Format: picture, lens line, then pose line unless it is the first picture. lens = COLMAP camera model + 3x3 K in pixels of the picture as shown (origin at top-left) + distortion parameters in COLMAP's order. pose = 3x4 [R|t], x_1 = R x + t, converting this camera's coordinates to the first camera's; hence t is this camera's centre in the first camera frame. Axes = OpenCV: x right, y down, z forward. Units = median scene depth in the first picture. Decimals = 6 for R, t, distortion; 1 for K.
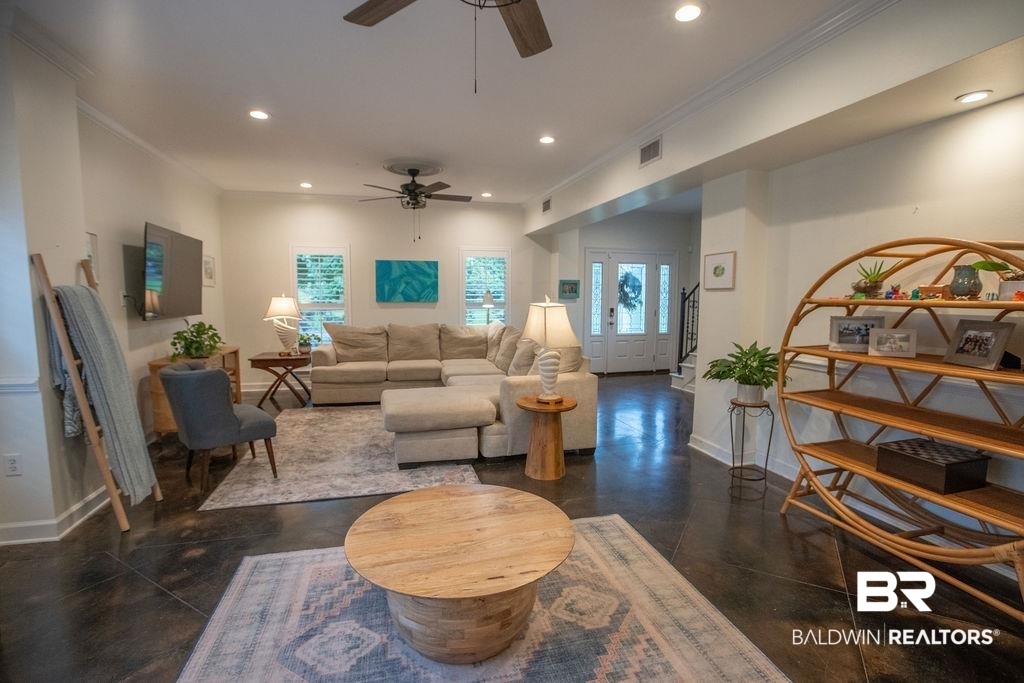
lens RADIAL K [[477.8, 0, 512.0], [0, 477.8, 341.5], [0, 0, 1]] dist [-0.058194, -0.000021]
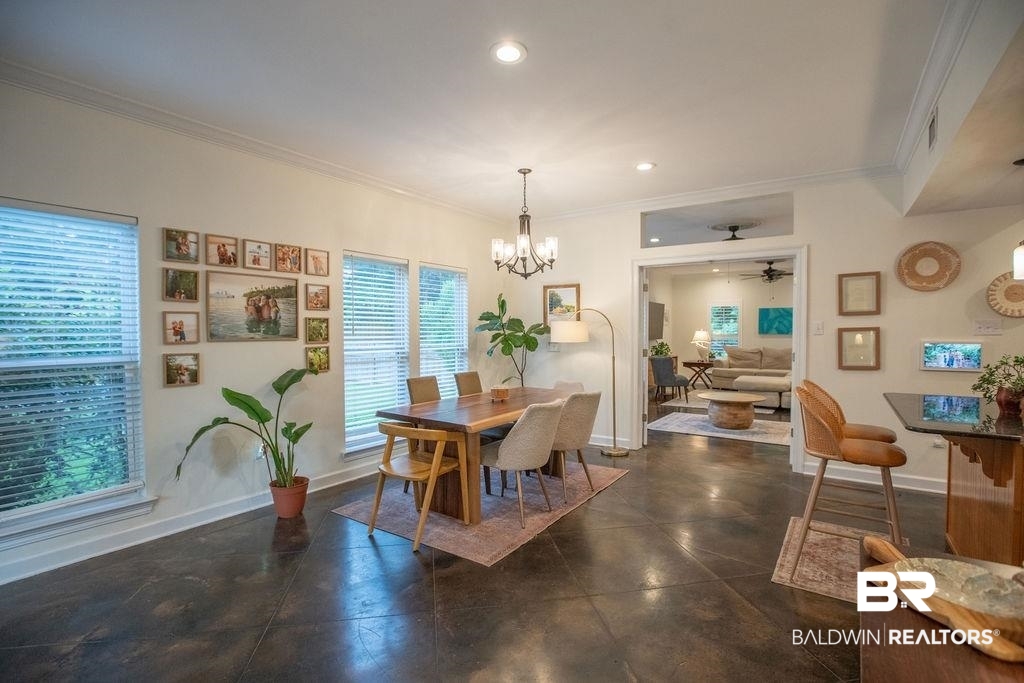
lens RADIAL K [[476.8, 0, 512.0], [0, 476.8, 341.5], [0, 0, 1]] dist [-0.042413, 0.000013]
pose [[0.644308, 0.012597, -0.764662, 0.402916], [-0.066284, 0.997022, -0.039427, 0.061746], [0.761888, 0.076088, 0.643224, -0.672188]]
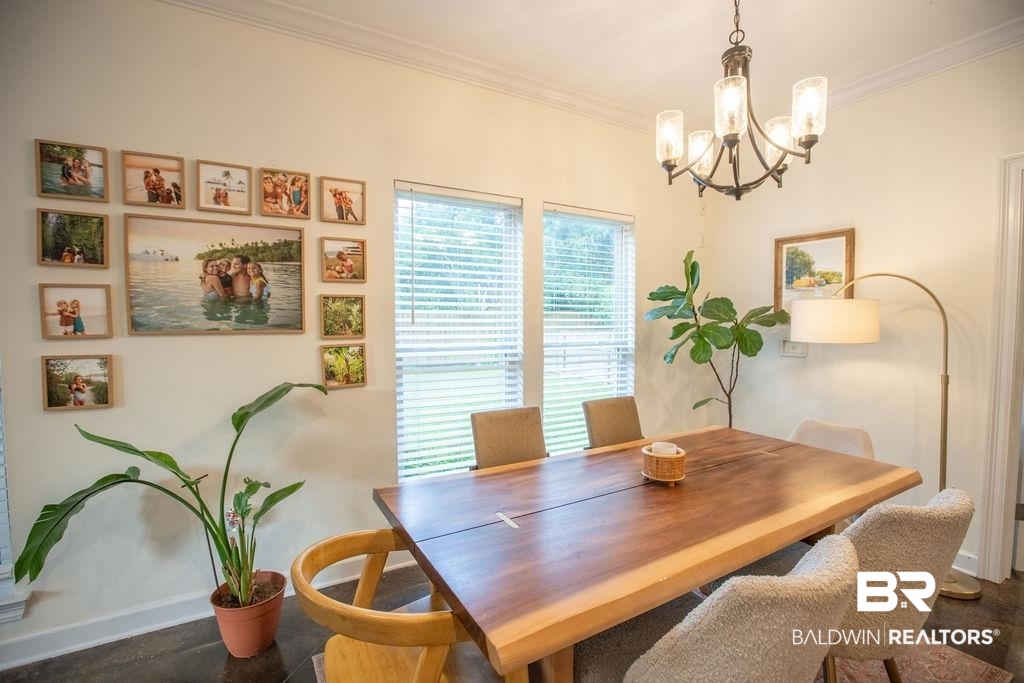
lens RADIAL K [[465.1, 0, 510.4], [0, 465.1, 343.8], [0, 0, 1]] dist [-0.054878, 0.019050]
pose [[0.255667, 0.046367, -0.965652, 0.171124], [-0.088520, 0.995776, 0.024376, 0.042539], [0.962704, 0.079248, 0.258691, -0.460105]]
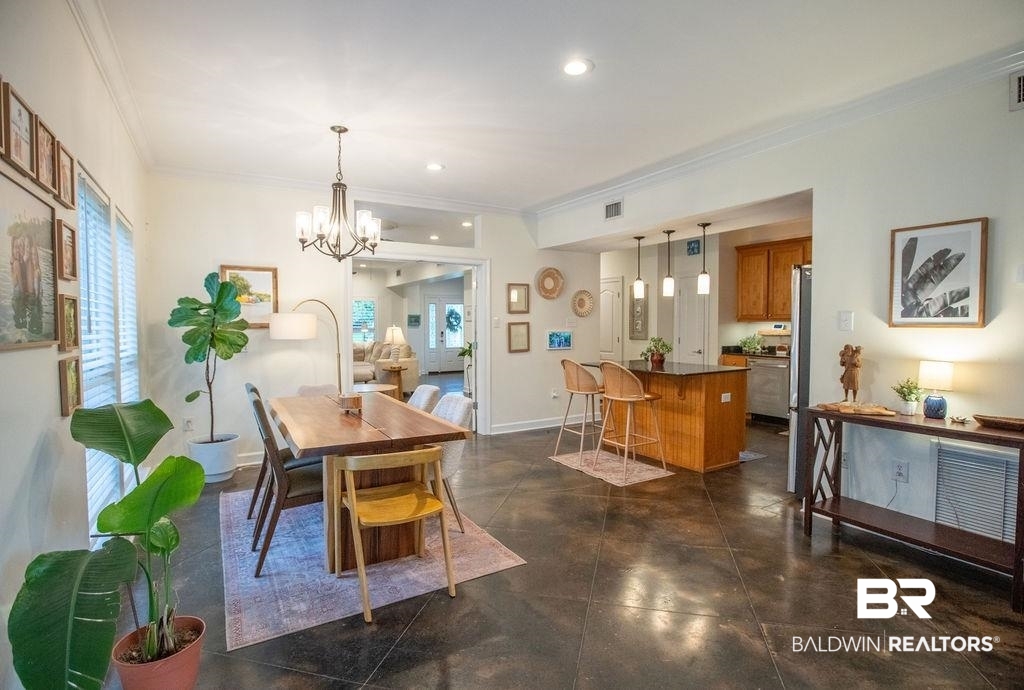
lens RADIAL K [[493.8, 0, 509.2], [0, 493.8, 344.4], [0, 0, 1]] dist [-0.000879, -0.000036]
pose [[0.966328, -0.018191, 0.256668, -0.004106], [0.031654, 0.998325, -0.048417, 0.074156], [-0.255357, 0.054912, 0.965286, -0.810108]]
